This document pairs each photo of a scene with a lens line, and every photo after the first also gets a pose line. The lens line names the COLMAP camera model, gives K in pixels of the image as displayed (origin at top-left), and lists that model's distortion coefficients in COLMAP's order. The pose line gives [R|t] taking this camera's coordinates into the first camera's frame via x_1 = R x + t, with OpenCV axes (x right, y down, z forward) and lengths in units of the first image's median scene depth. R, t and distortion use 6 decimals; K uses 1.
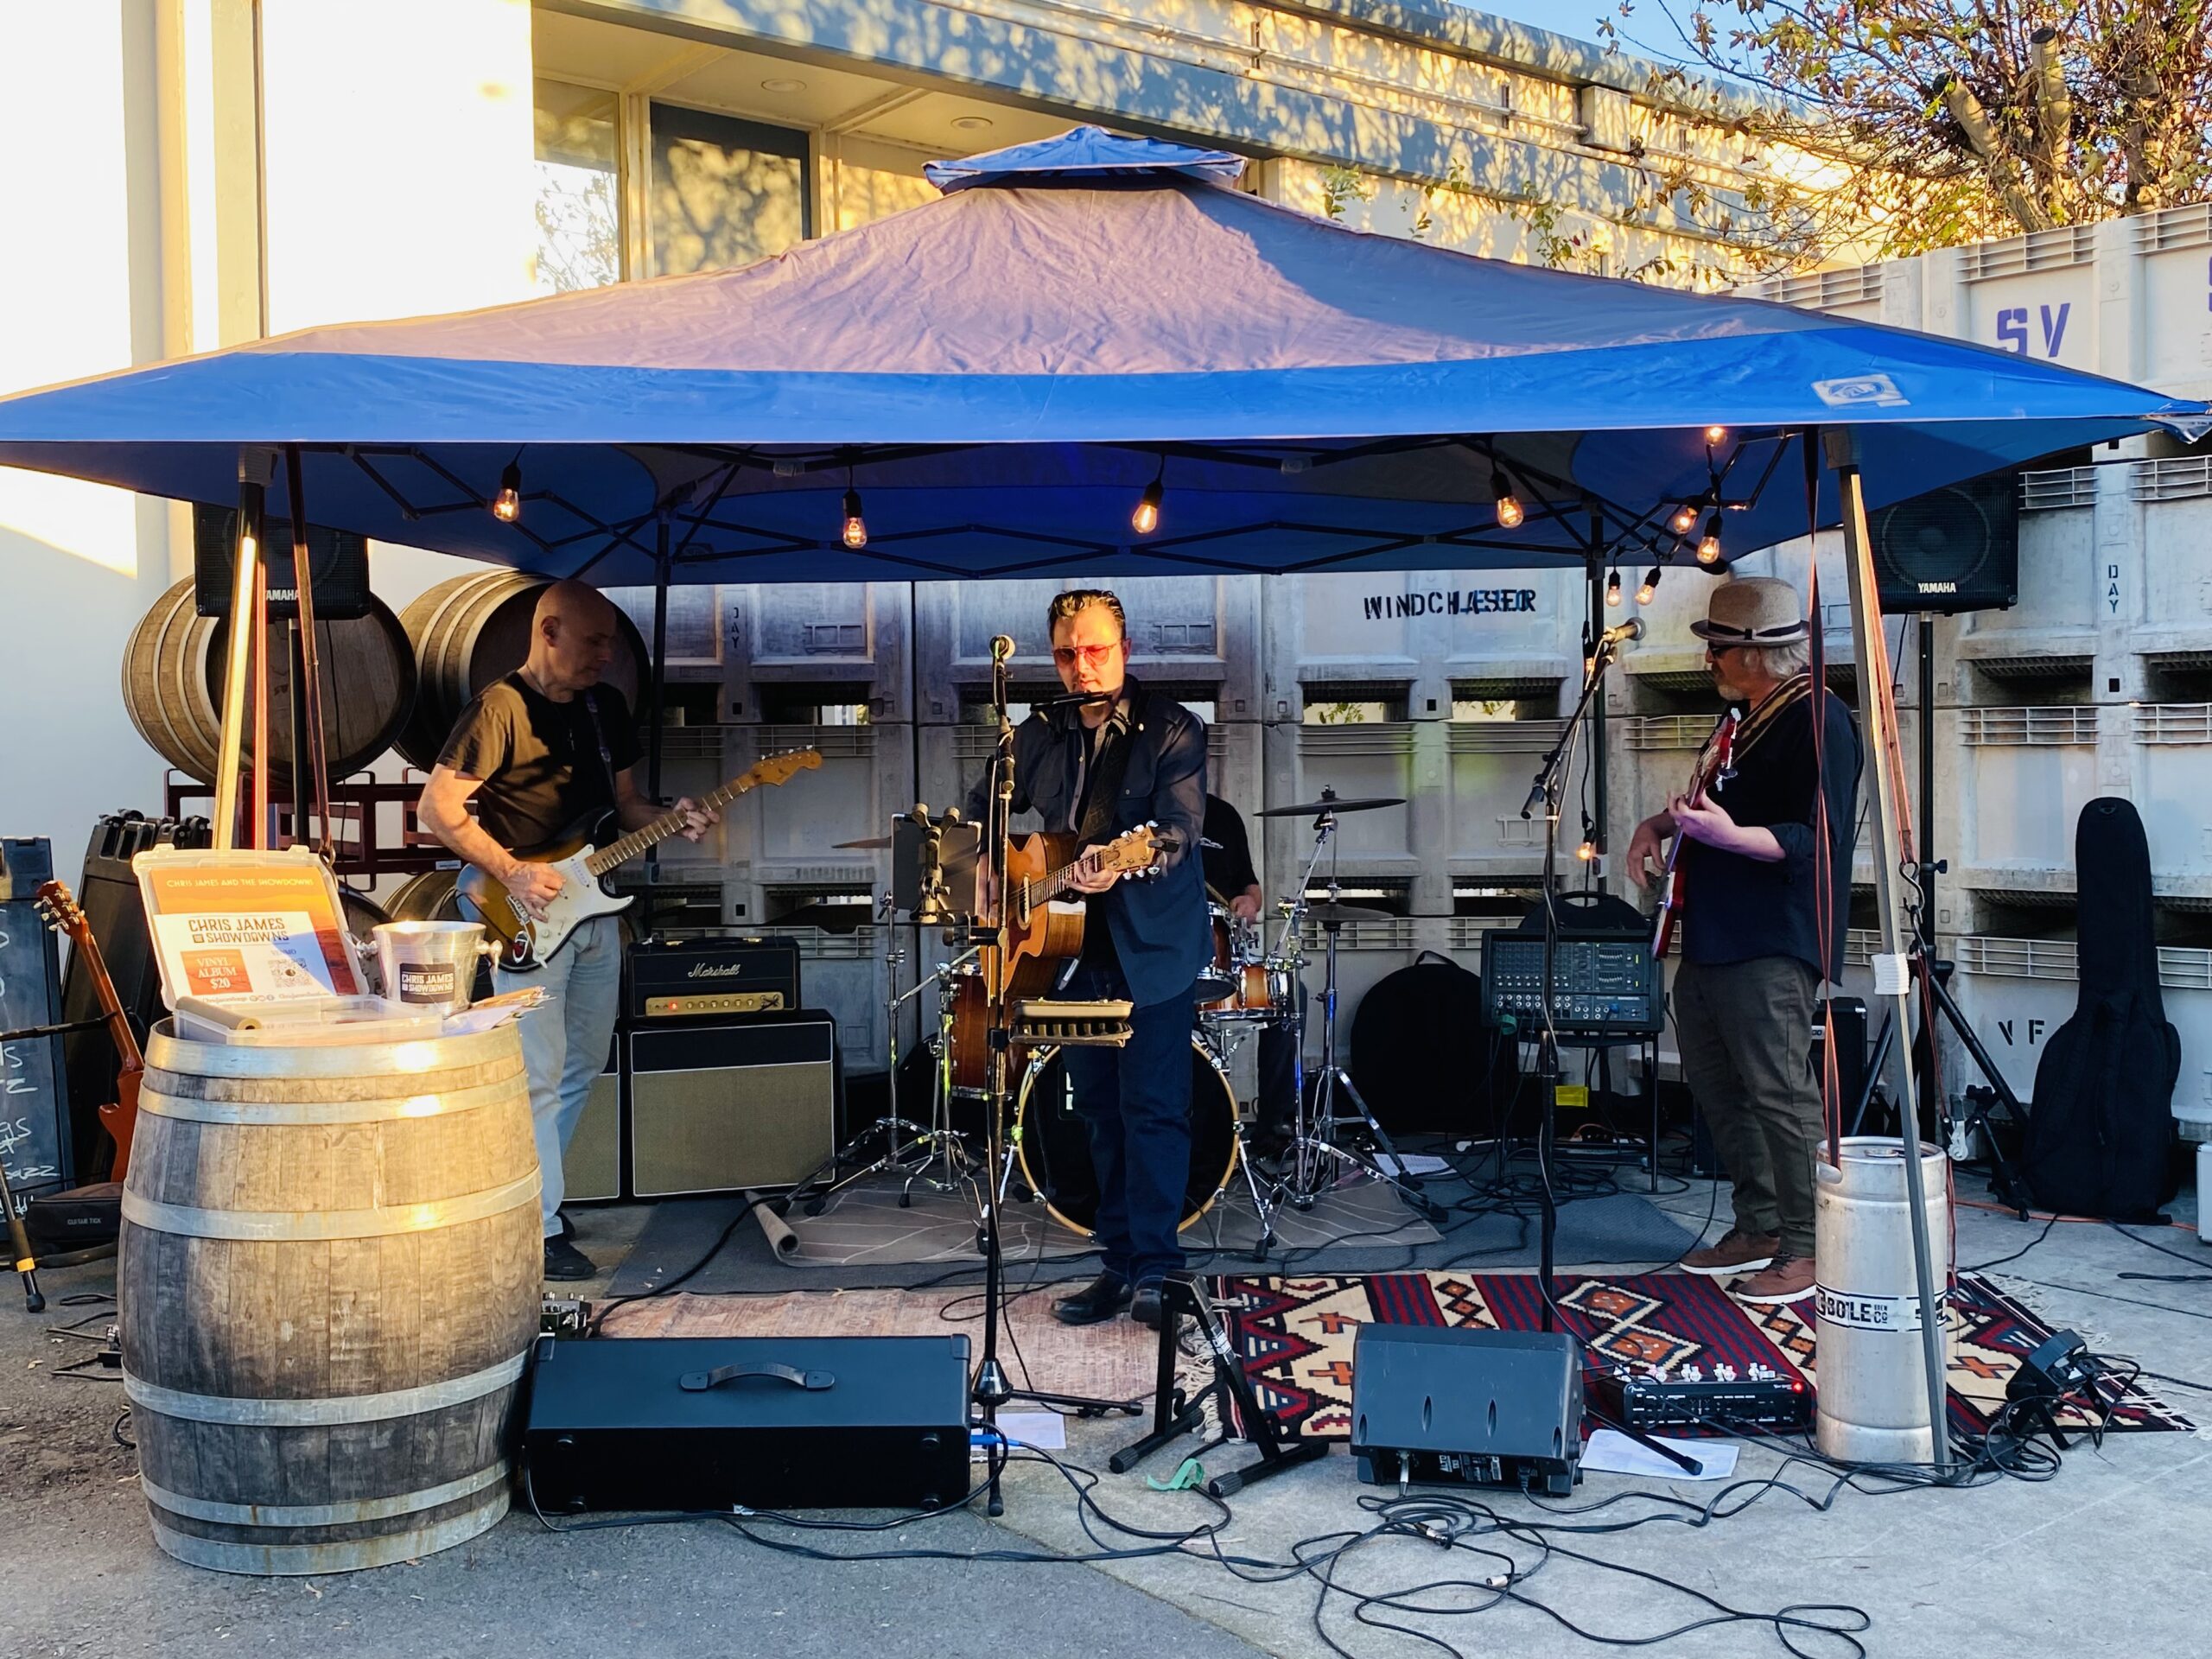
lens RADIAL K [[2143.9, 0, 1106.0], [0, 2143.9, 829.5], [0, 0, 1]] dist [0.145242, -0.314564]
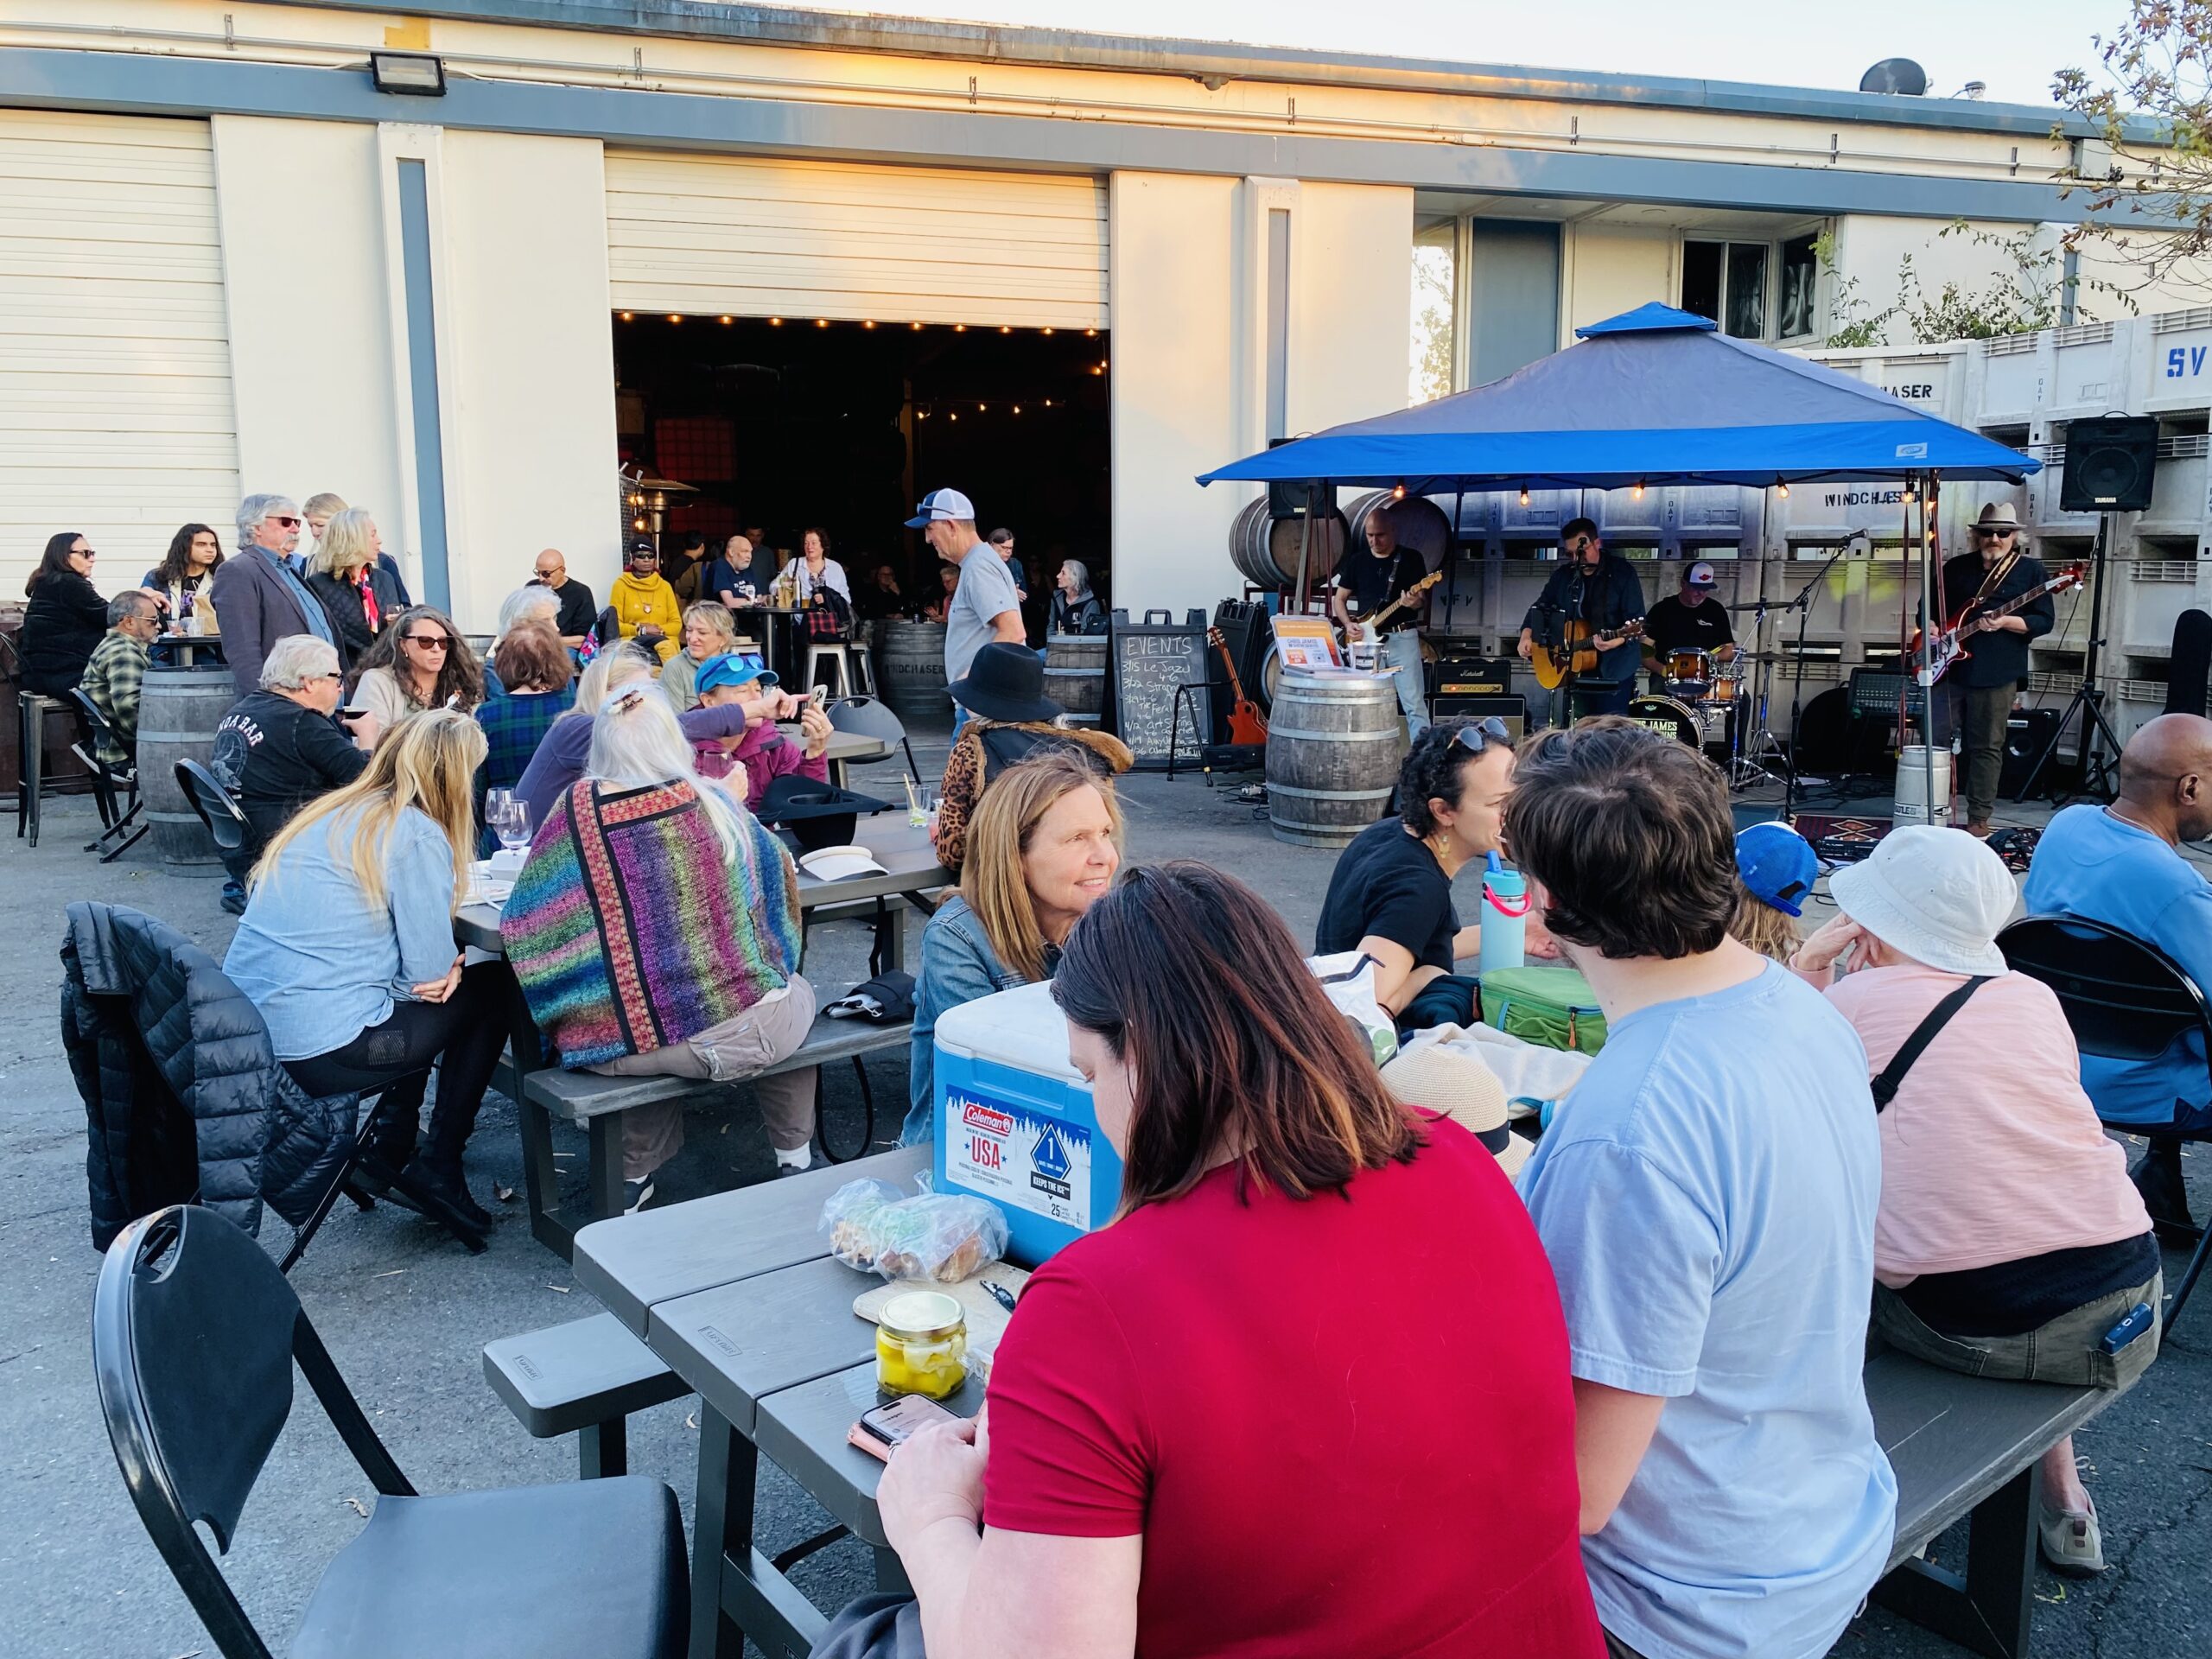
lens RADIAL K [[1426.3, 0, 1106.0], [0, 1426.3, 829.5], [0, 0, 1]] dist [-0.022491, 0.000254]
pose [[0.900902, 0.083098, -0.425994, 0.127785], [-0.016217, 0.987260, 0.158288, -0.003390], [0.433721, -0.135693, 0.890772, -0.543140]]
